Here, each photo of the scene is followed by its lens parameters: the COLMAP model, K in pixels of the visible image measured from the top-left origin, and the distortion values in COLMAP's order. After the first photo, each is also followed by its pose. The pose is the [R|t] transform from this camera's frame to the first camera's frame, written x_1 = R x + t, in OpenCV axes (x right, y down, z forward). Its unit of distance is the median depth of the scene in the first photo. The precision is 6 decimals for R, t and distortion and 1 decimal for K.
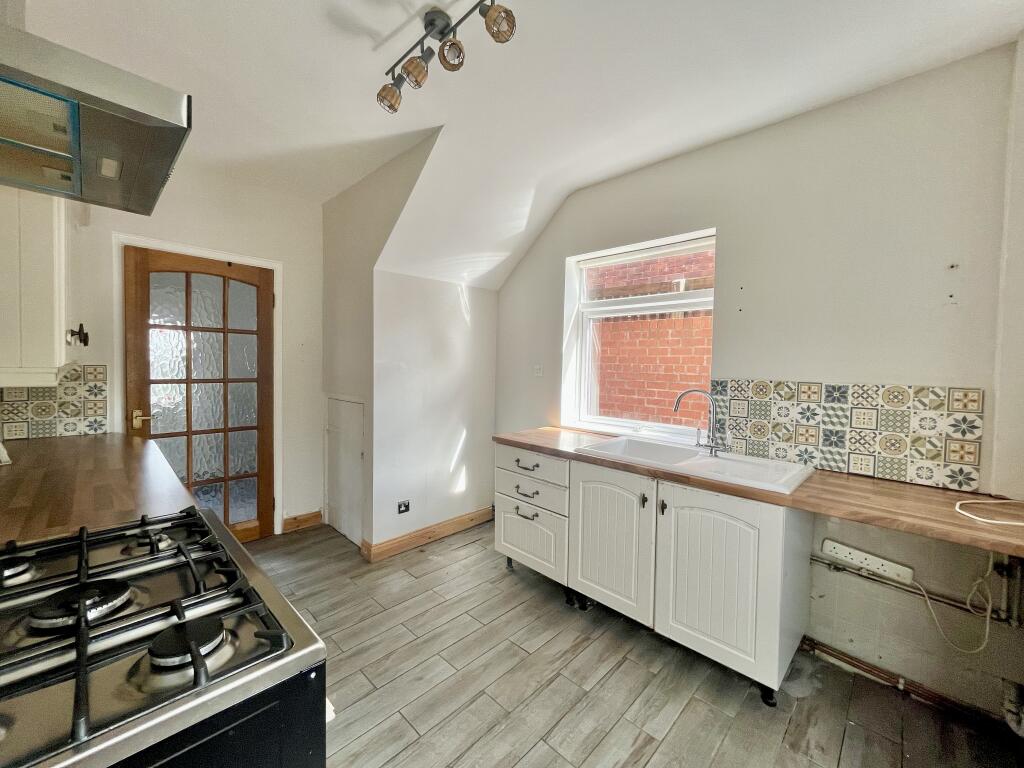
lens RADIAL K [[415.2, 0, 513.1], [0, 415.2, 377.3], [0, 0, 1]] dist [0.001805, 0.000318]
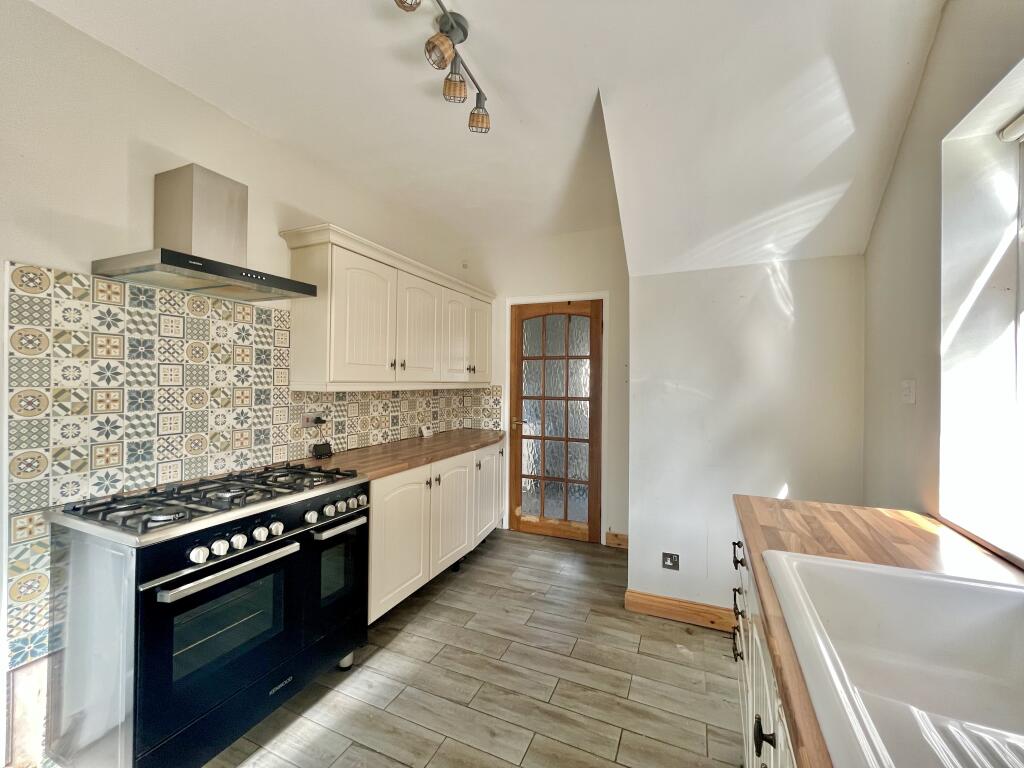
lens RADIAL K [[415.2, 0, 513.1], [0, 415.2, 377.3], [0, 0, 1]] dist [0.001805, 0.000318]
pose [[0.343701, -0.029300, -0.938622, 0.395851], [-0.032462, 0.998545, -0.043057, 0.003462], [0.938518, 0.045268, 0.342250, 0.434506]]
